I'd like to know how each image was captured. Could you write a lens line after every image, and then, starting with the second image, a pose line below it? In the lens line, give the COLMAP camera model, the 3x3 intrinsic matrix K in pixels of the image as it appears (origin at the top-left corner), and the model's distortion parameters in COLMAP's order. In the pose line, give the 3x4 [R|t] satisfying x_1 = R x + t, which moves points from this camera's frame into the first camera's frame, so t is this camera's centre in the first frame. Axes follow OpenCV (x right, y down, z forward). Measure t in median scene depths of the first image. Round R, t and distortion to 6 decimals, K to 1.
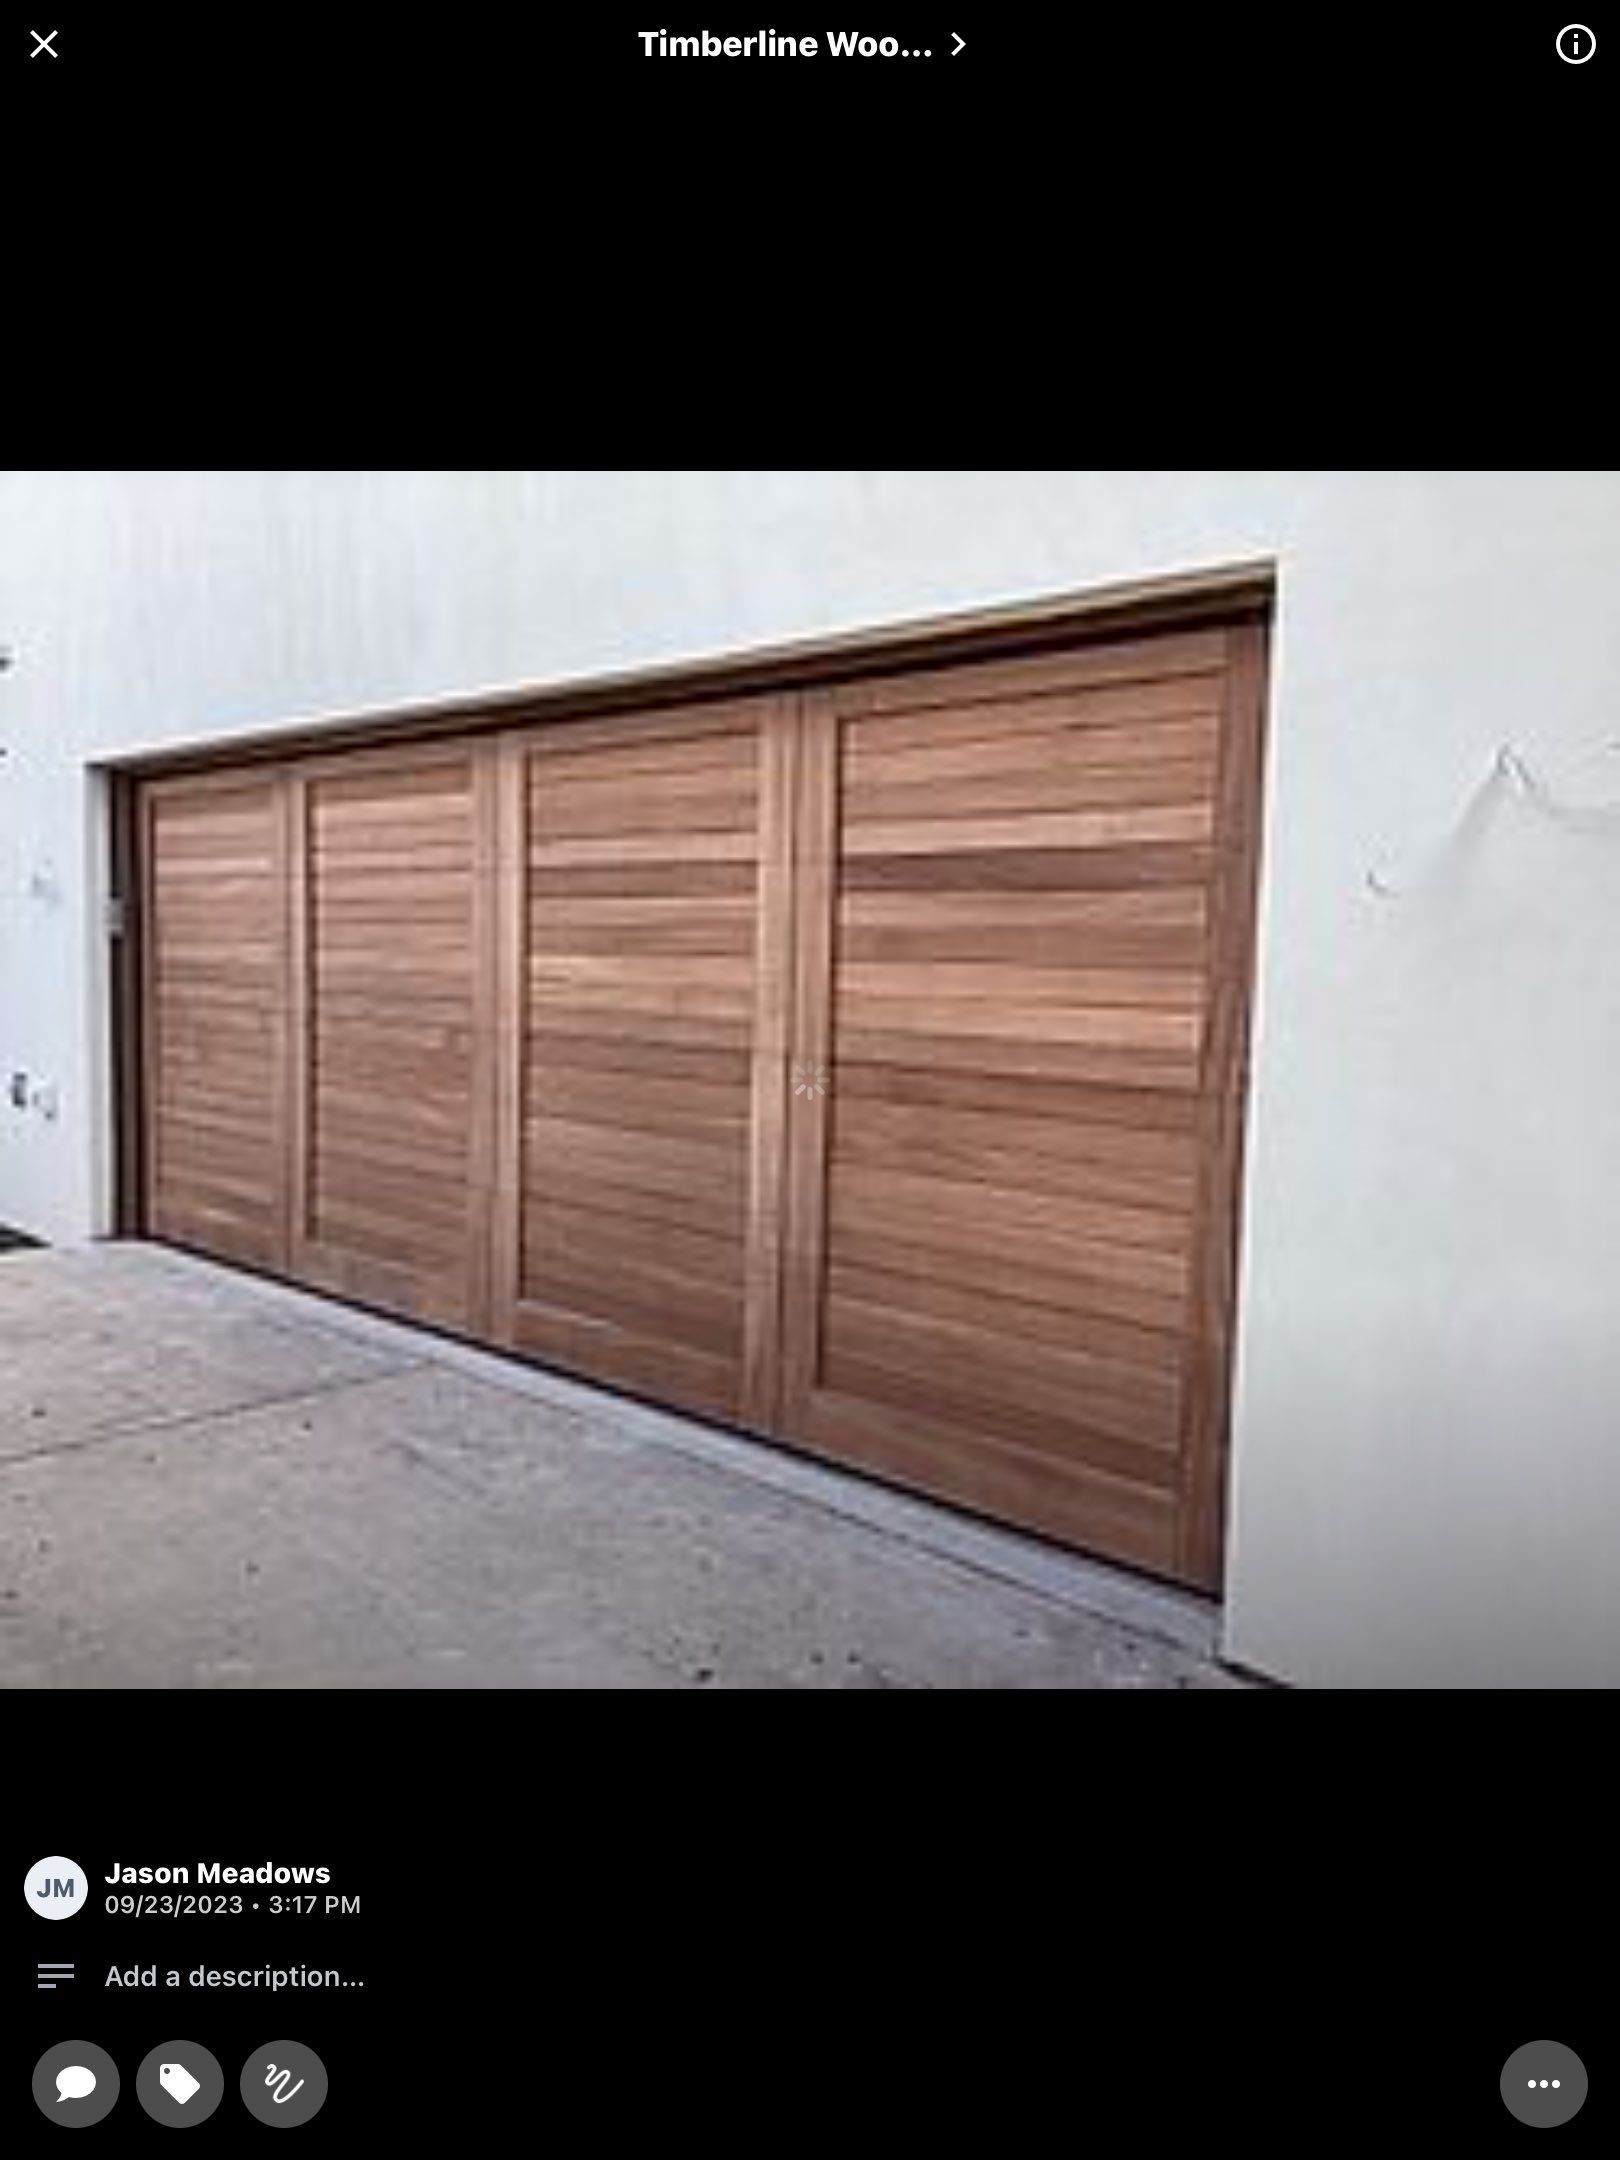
lens RADIAL K [[1484.9, 0, 822.7], [0, 1484.9, 1087.7], [0, 0, 1]] dist [0.011241, -0.005624]
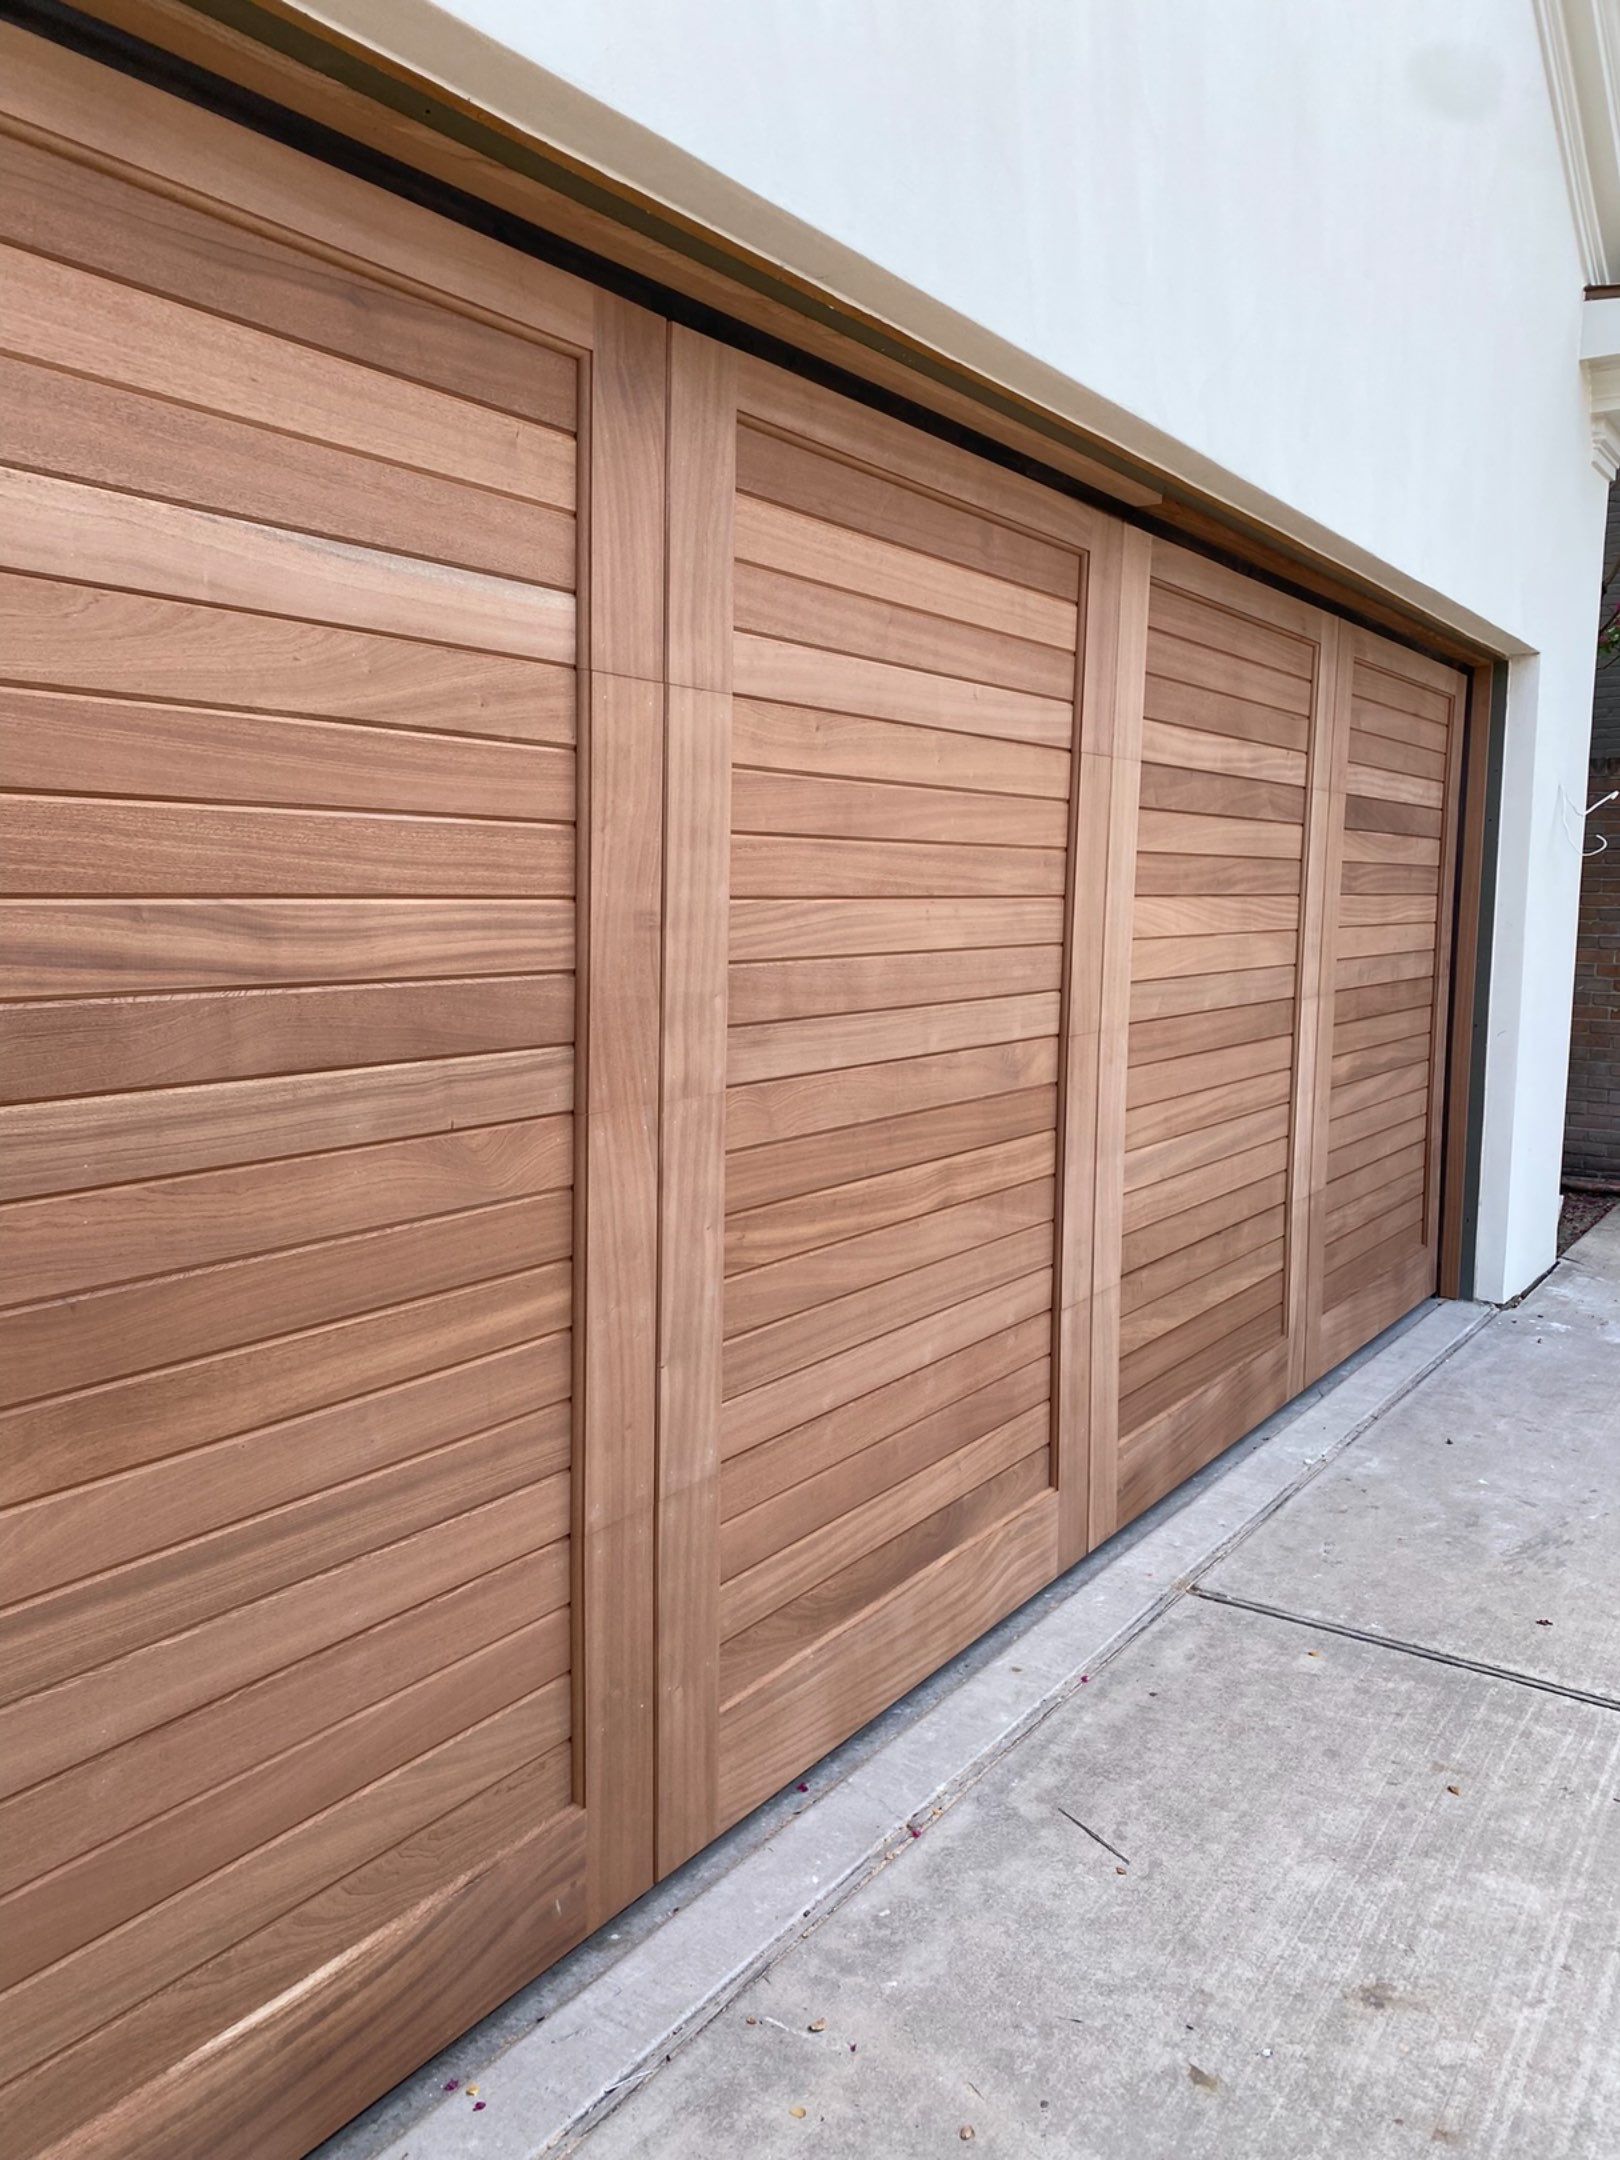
lens RADIAL K [[1645.1, 0, 819.5], [0, 1645.1, 1077.9], [0, 0, 1]] dist [0.009010, -0.015111]
pose [[-0.139234, -0.147823, 0.979164, -1.033965], [0.069049, 0.984939, 0.158514, -0.160172], [-0.987849, 0.089681, -0.126930, 1.455148]]
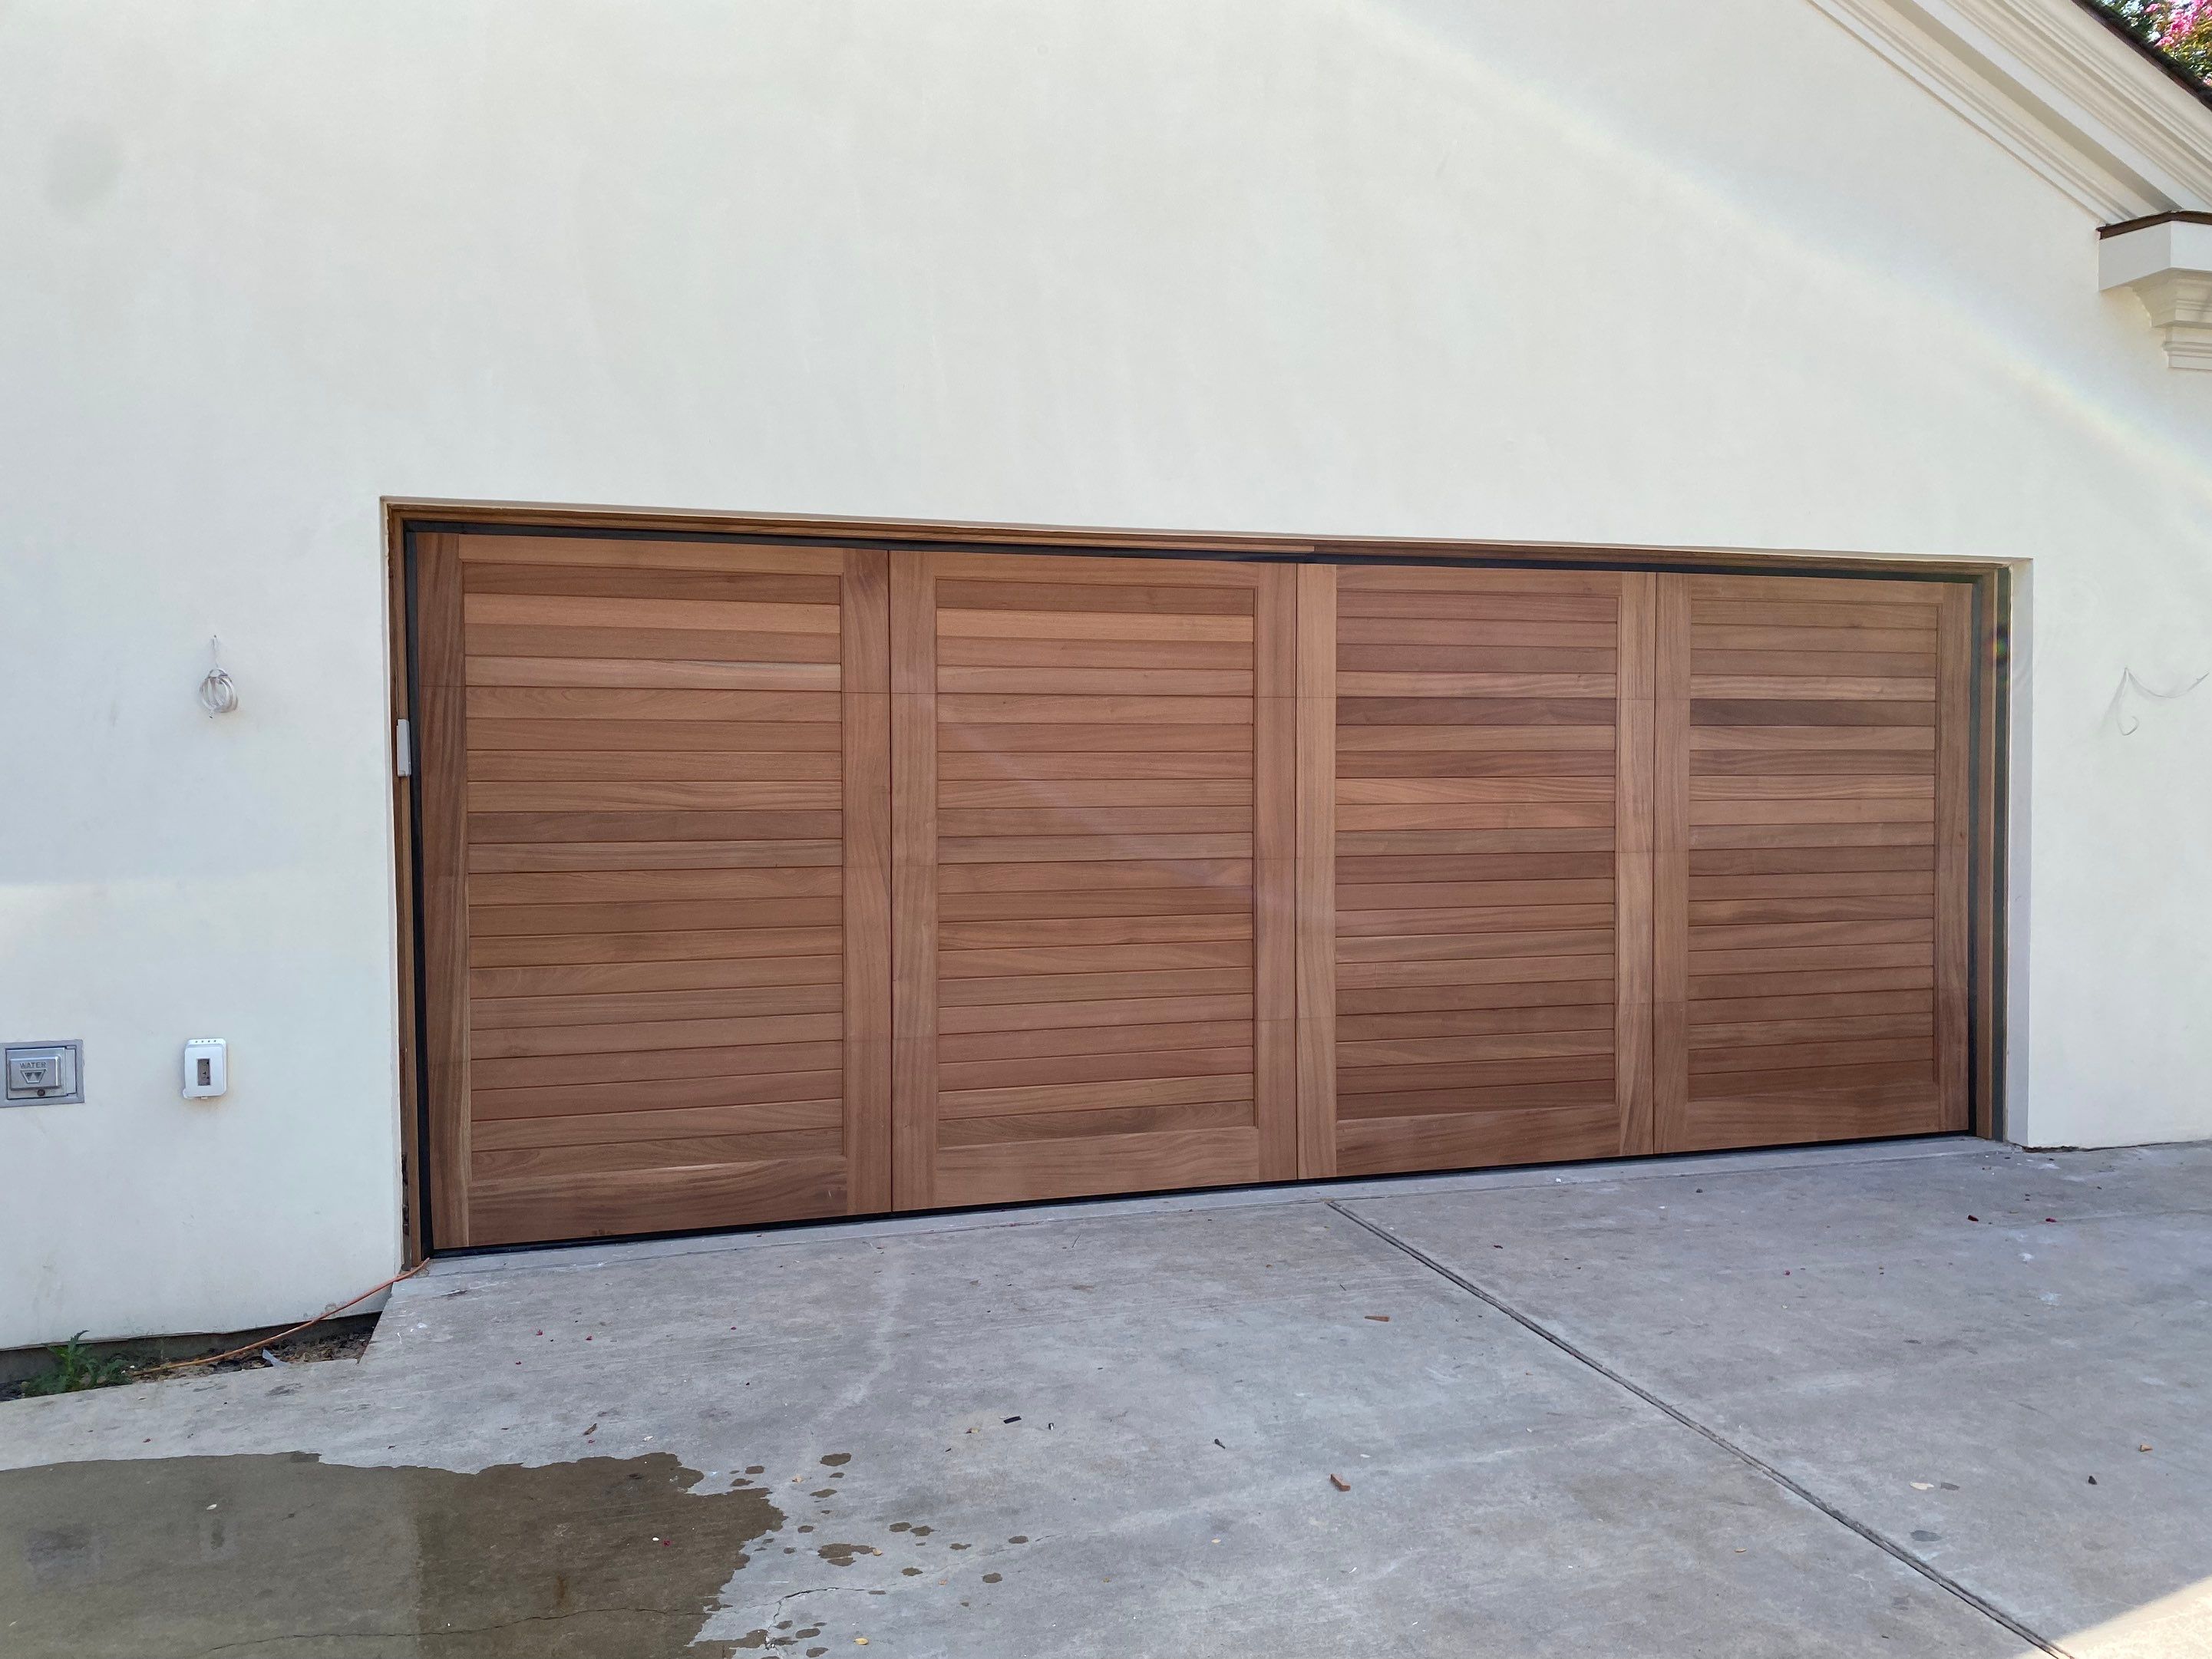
lens RADIAL K [[1684.6, 0, 1098.9], [0, 1684.6, 856.8], [0, 0, 1]] dist [0.009010, -0.015111]
pose [[0.519846, -0.071718, 0.851244, -1.519517], [0.092787, 0.995315, 0.027192, -0.100142], [-0.849206, 0.064848, 0.524065, 0.636837]]
